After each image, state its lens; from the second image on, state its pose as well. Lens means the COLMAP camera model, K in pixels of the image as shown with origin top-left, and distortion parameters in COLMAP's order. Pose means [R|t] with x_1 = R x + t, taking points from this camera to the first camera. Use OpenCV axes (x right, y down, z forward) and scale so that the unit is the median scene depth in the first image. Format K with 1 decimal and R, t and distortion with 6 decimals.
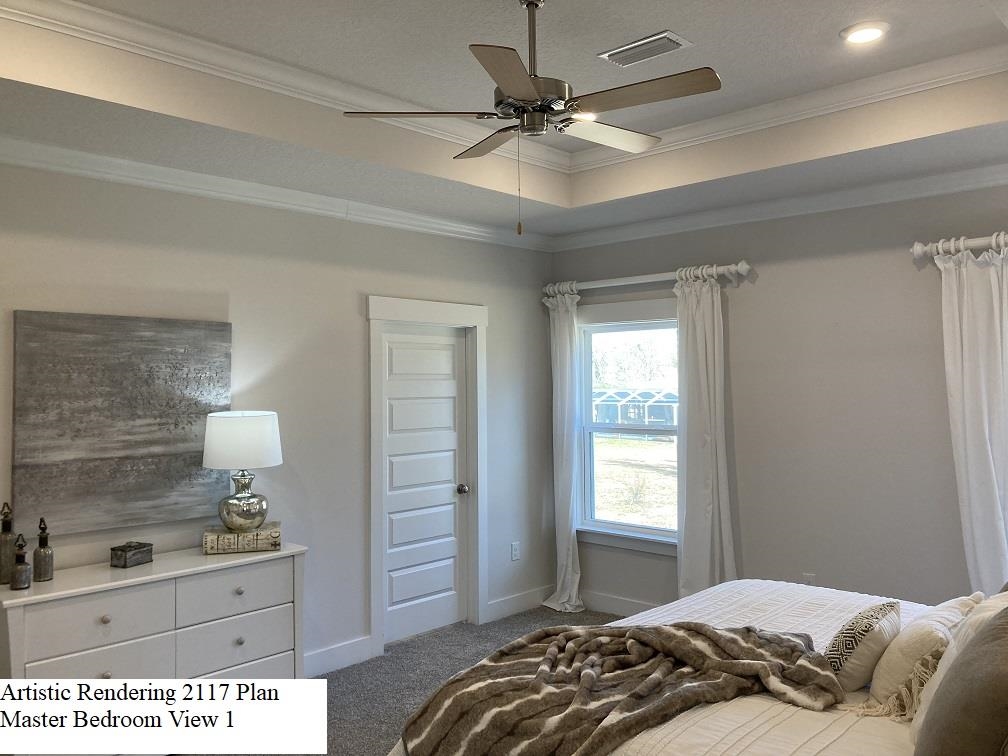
lens RADIAL K [[824.6, 0, 508.4], [0, 824.6, 381.6], [0, 0, 1]] dist [0.041637, -0.048069]
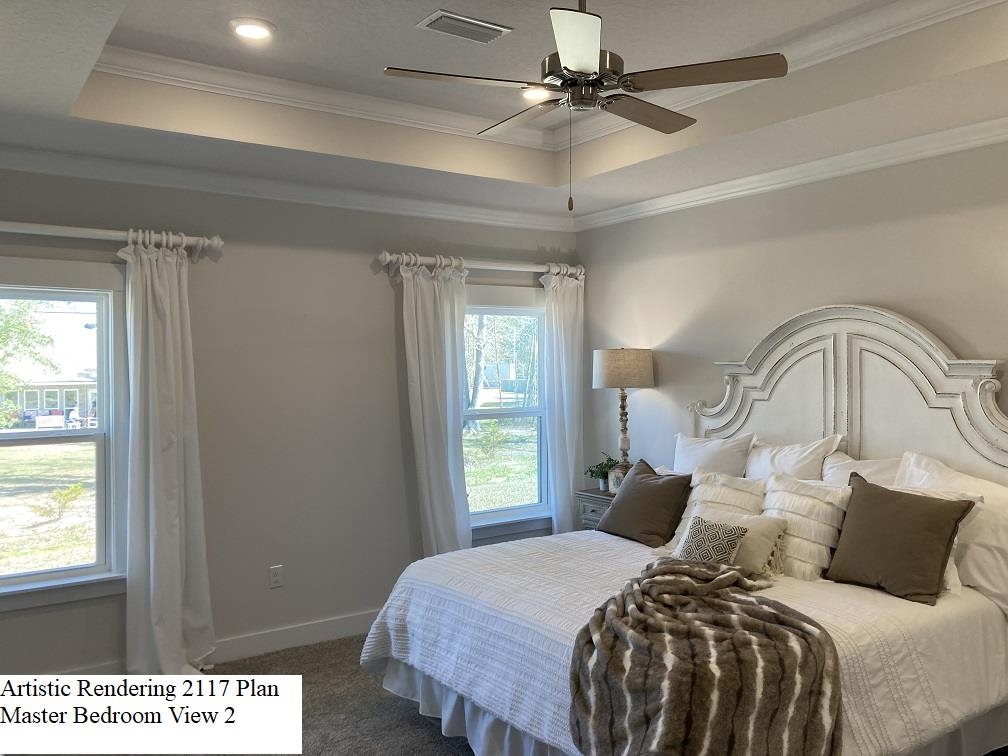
lens RADIAL K [[824.6, 0, 508.8], [0, 824.6, 372.2], [0, 0, 1]] dist [0.041637, -0.048069]
pose [[0.198543, -0.002046, 0.980090, -0.571145], [0.006127, 0.999981, 0.000847, 0.003073], [-0.980073, 0.005837, 0.198551, 0.553847]]
